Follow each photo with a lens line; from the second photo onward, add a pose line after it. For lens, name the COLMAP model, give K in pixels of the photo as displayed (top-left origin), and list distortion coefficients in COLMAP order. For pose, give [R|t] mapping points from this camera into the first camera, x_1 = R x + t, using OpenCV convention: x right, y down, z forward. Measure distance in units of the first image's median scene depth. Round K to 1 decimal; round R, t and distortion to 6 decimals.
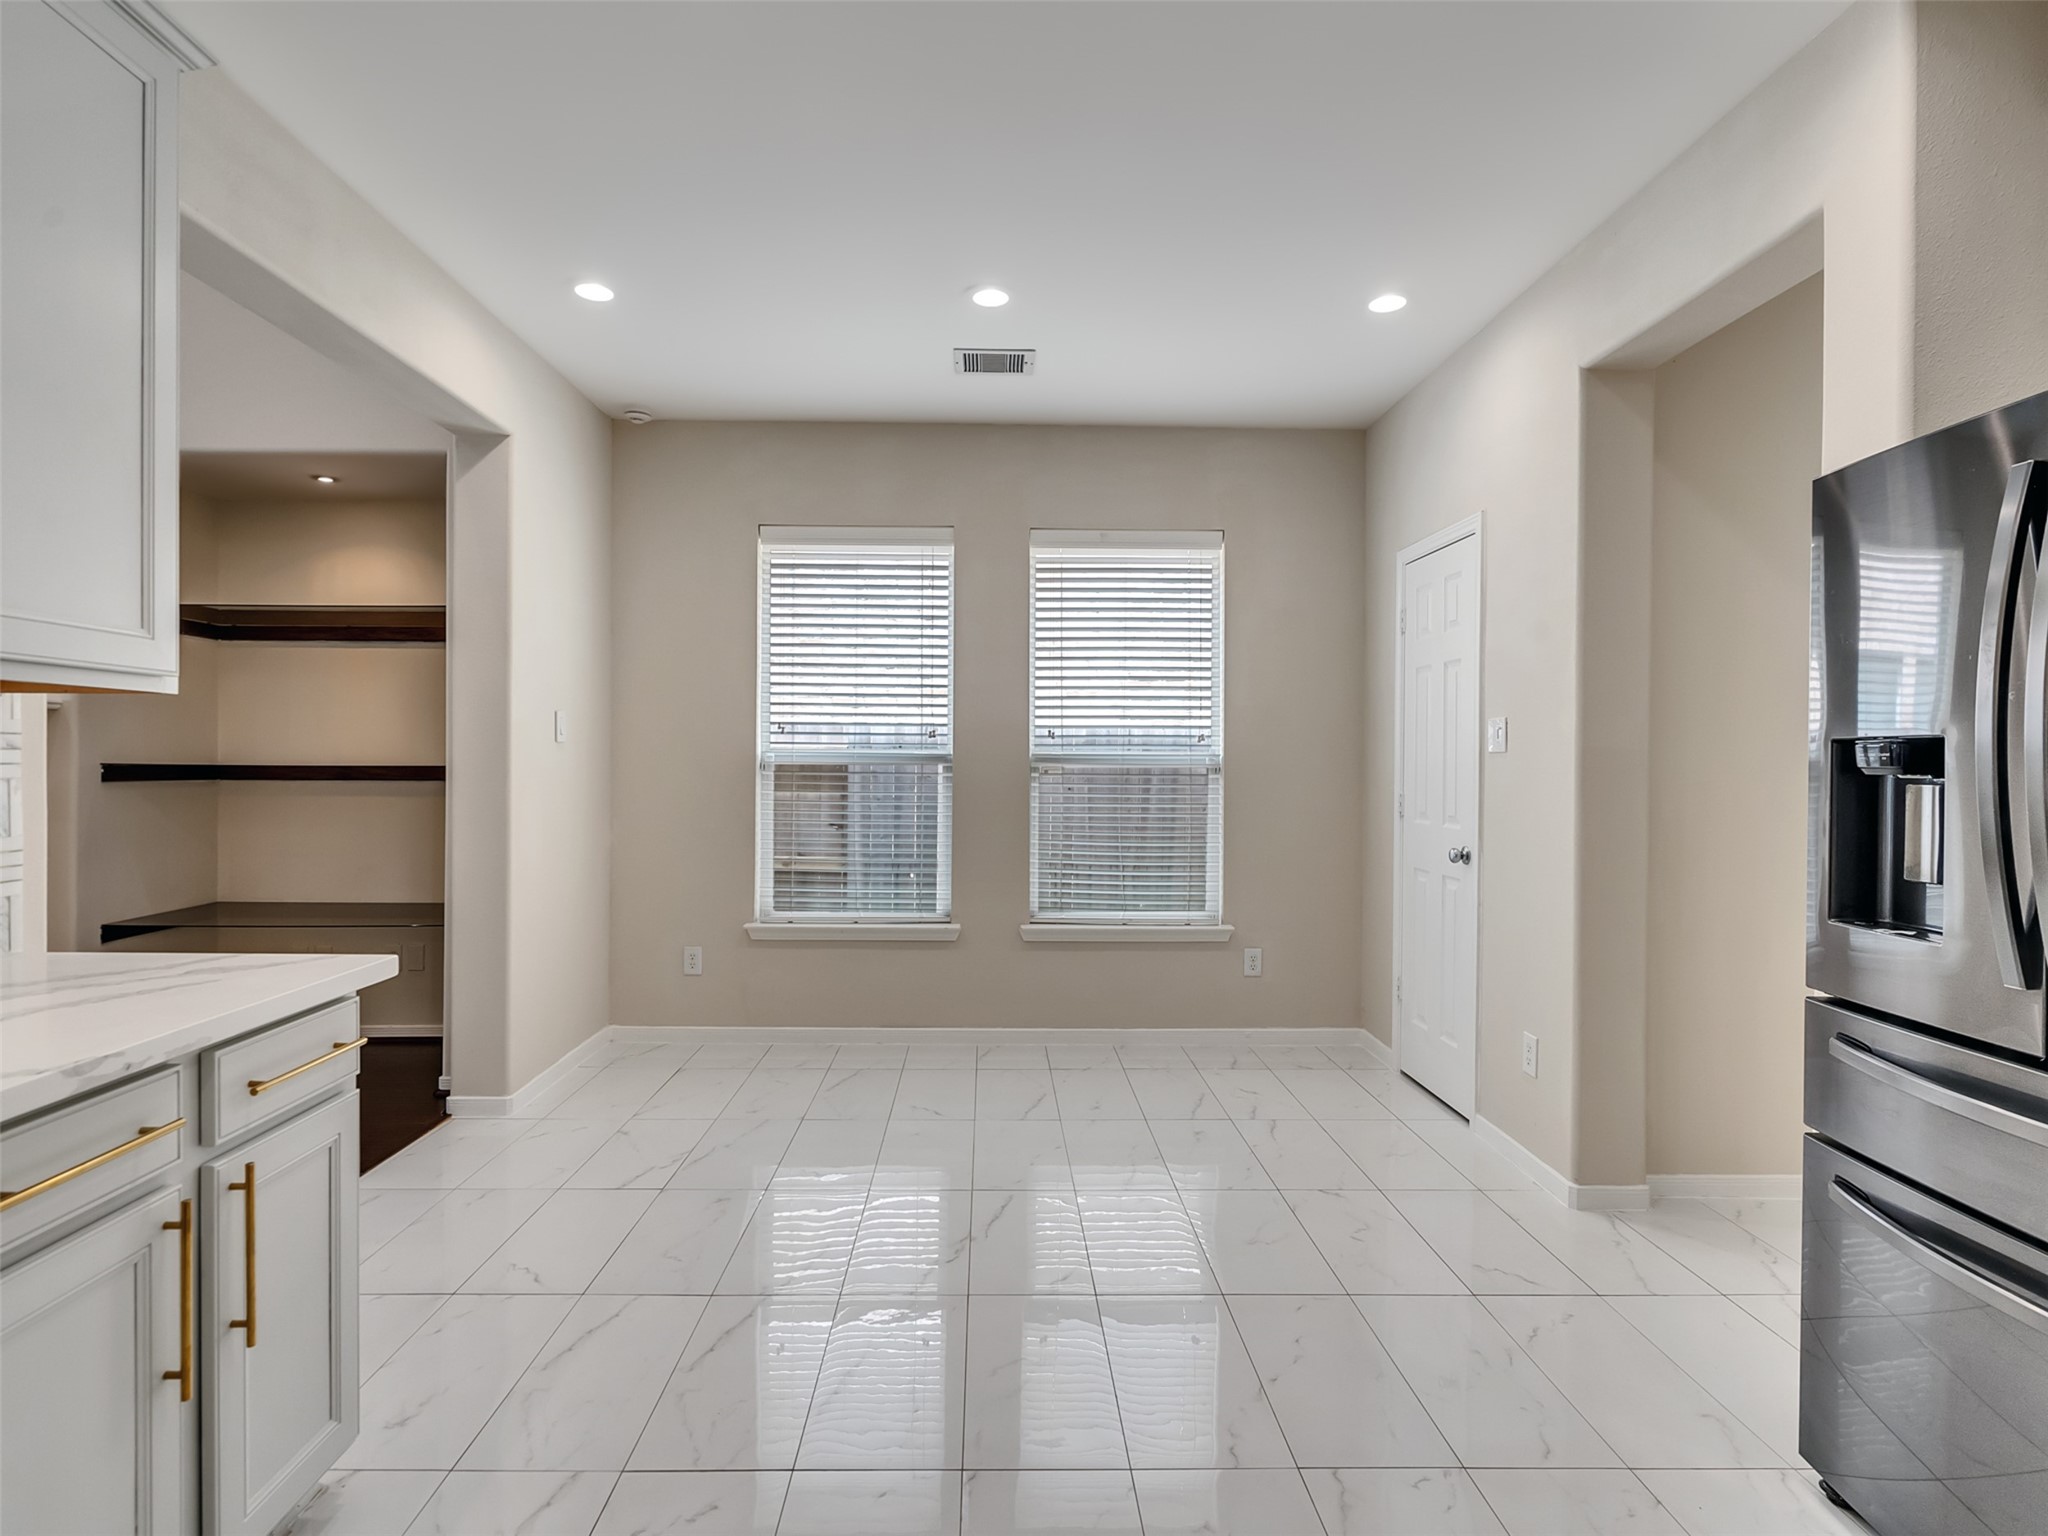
lens RADIAL K [[1043.9, 0, 1010.7], [0, 1043.9, 768.5], [0, 0, 1]] dist [-0.005905, 0.004919]
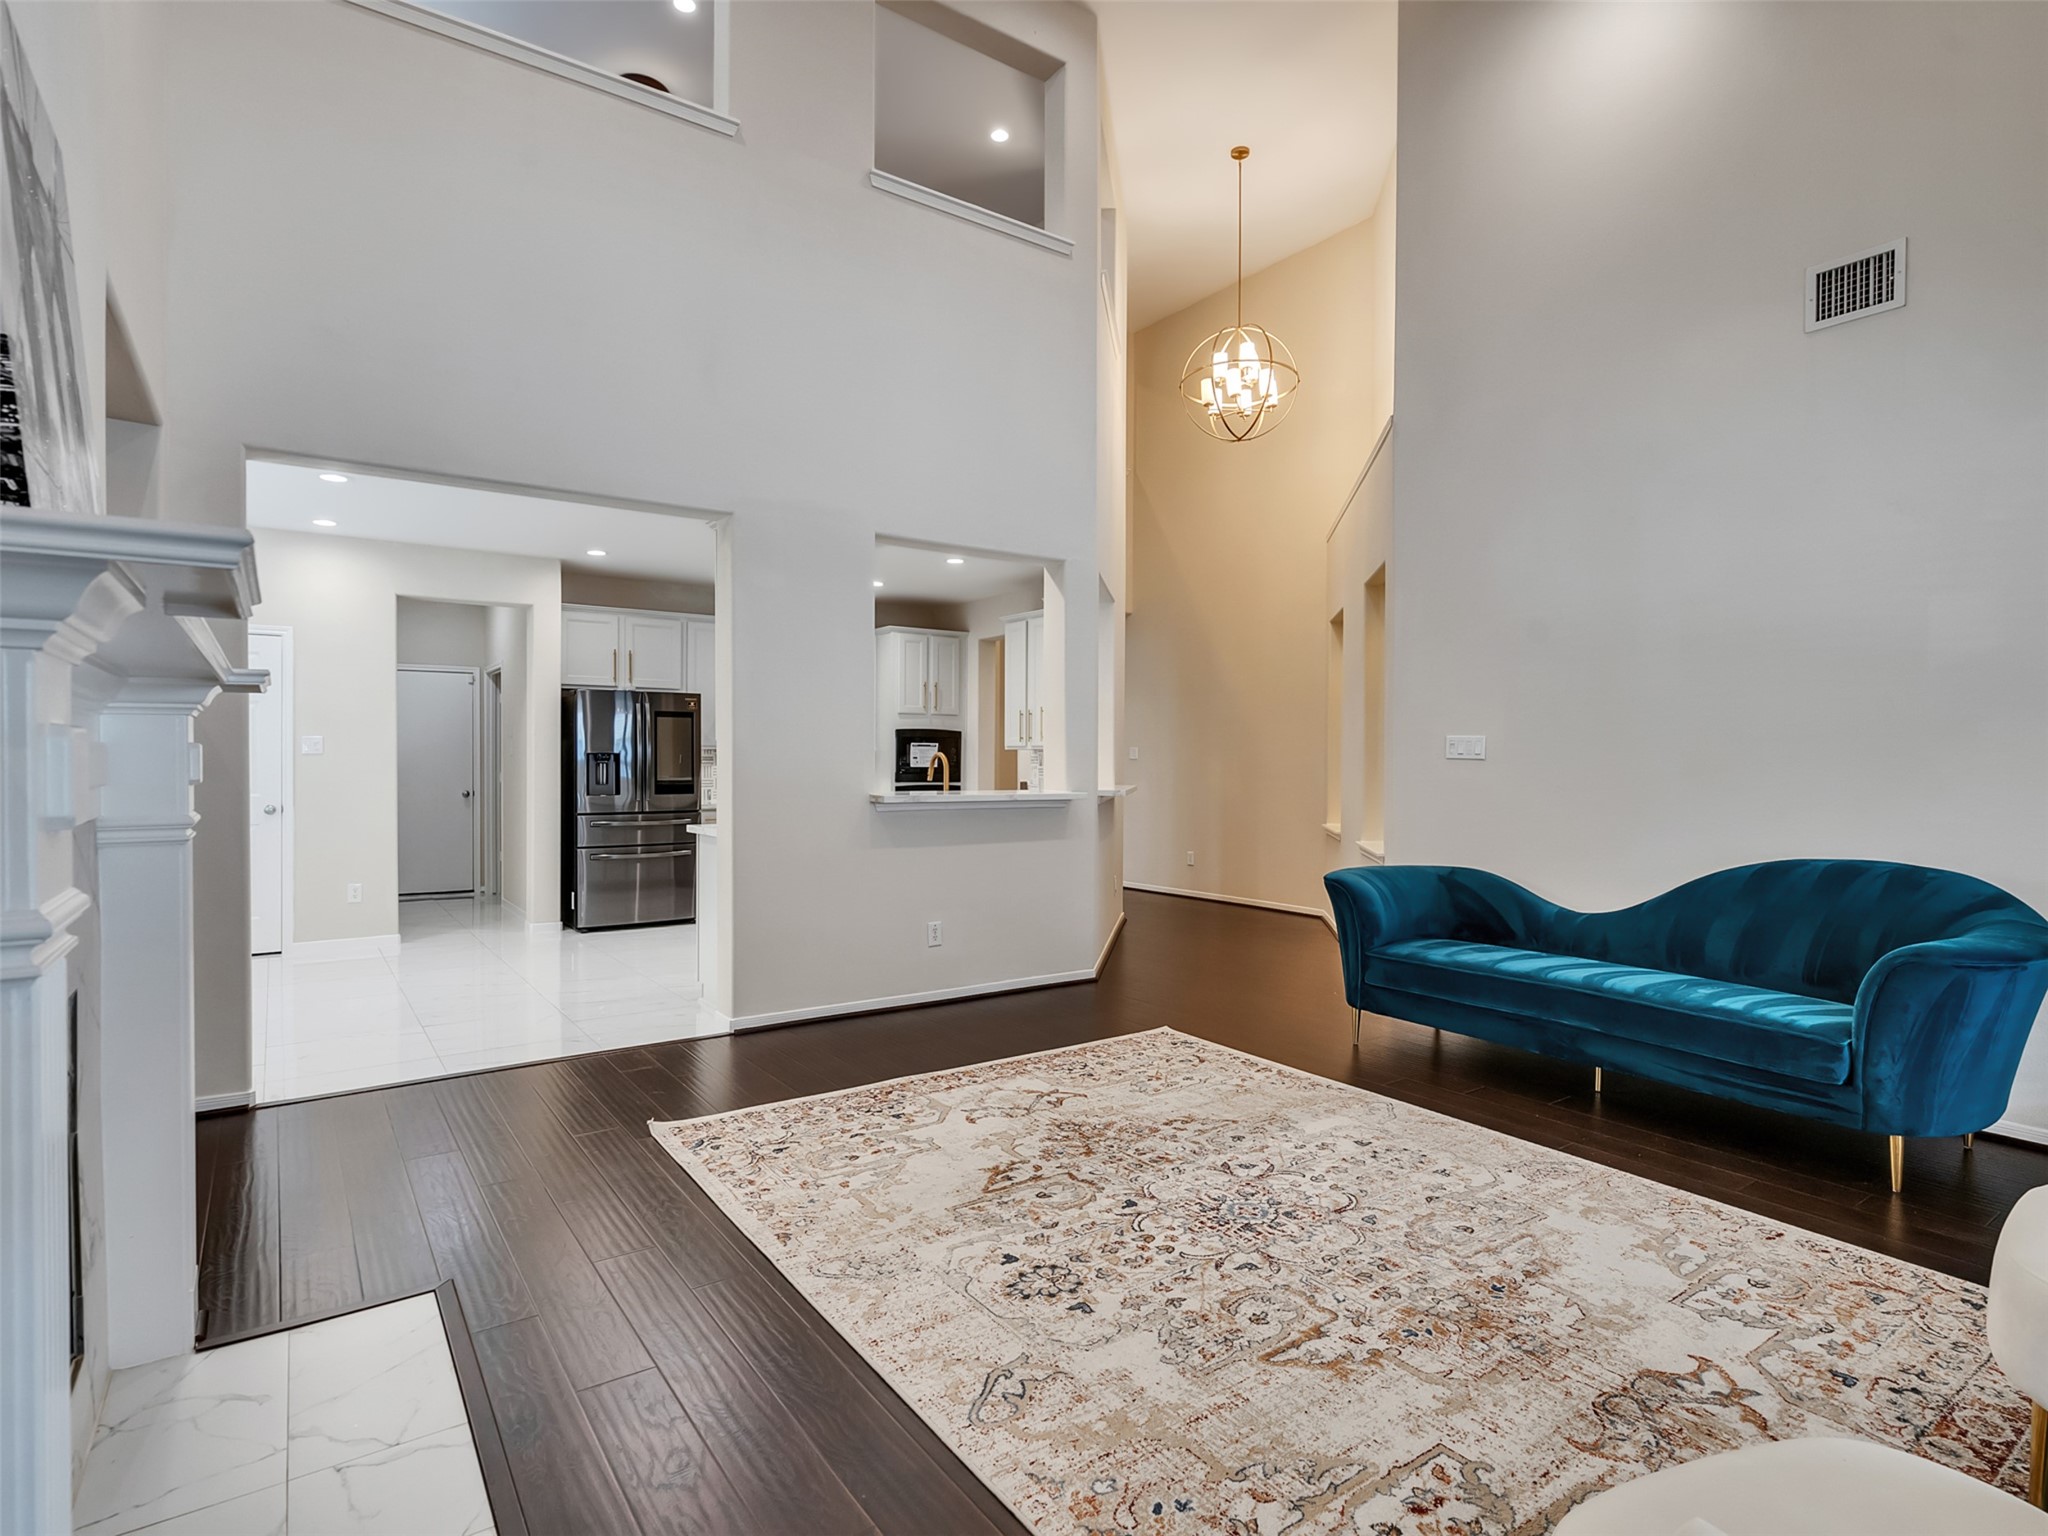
lens RADIAL K [[1035.3, 0, 1008.3], [0, 1035.3, 764.2], [0, 0, 1]] dist [0.002862, 0.001040]
pose [[-0.562440, -0.012231, 0.826748, -1.505152], [0.002586, 0.999860, 0.016551, -0.020766], [-0.826834, 0.011447, -0.562329, 0.802502]]
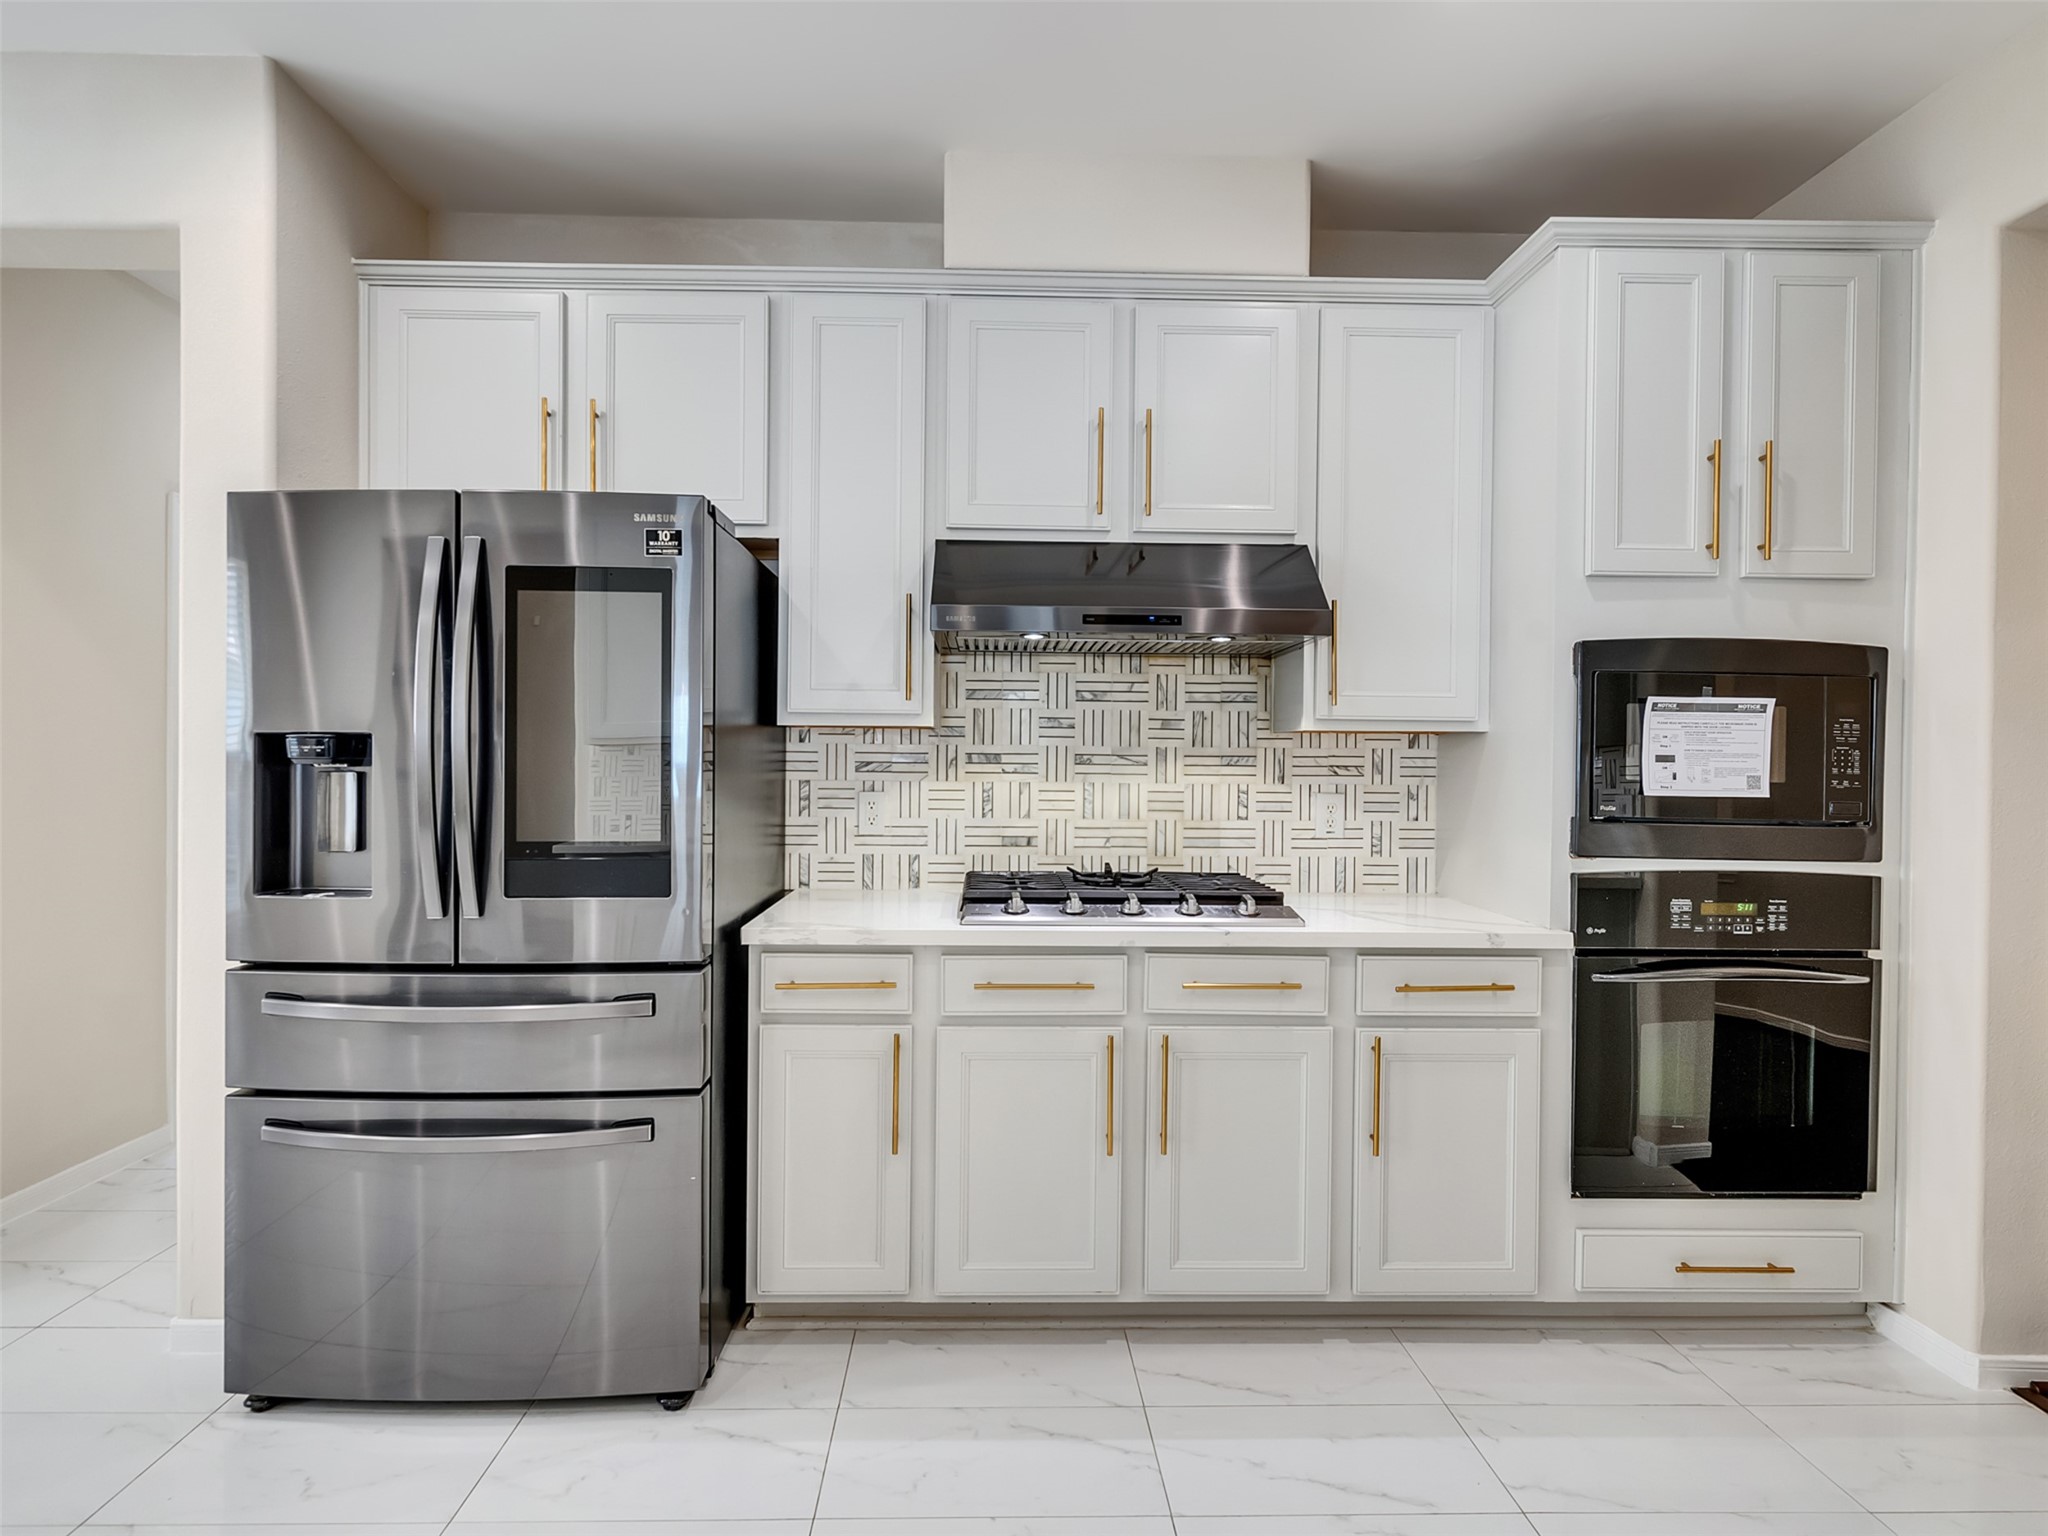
lens RADIAL K [[1043.9, 0, 1015.6], [0, 1043.9, 767.2], [0, 0, 1]] dist [-0.005905, 0.004919]
pose [[-0.000523, -0.015299, 0.999883, -0.132927], [0.002062, 0.999881, 0.015300, -0.002634], [-0.999998, 0.002069, -0.000492, 0.074711]]
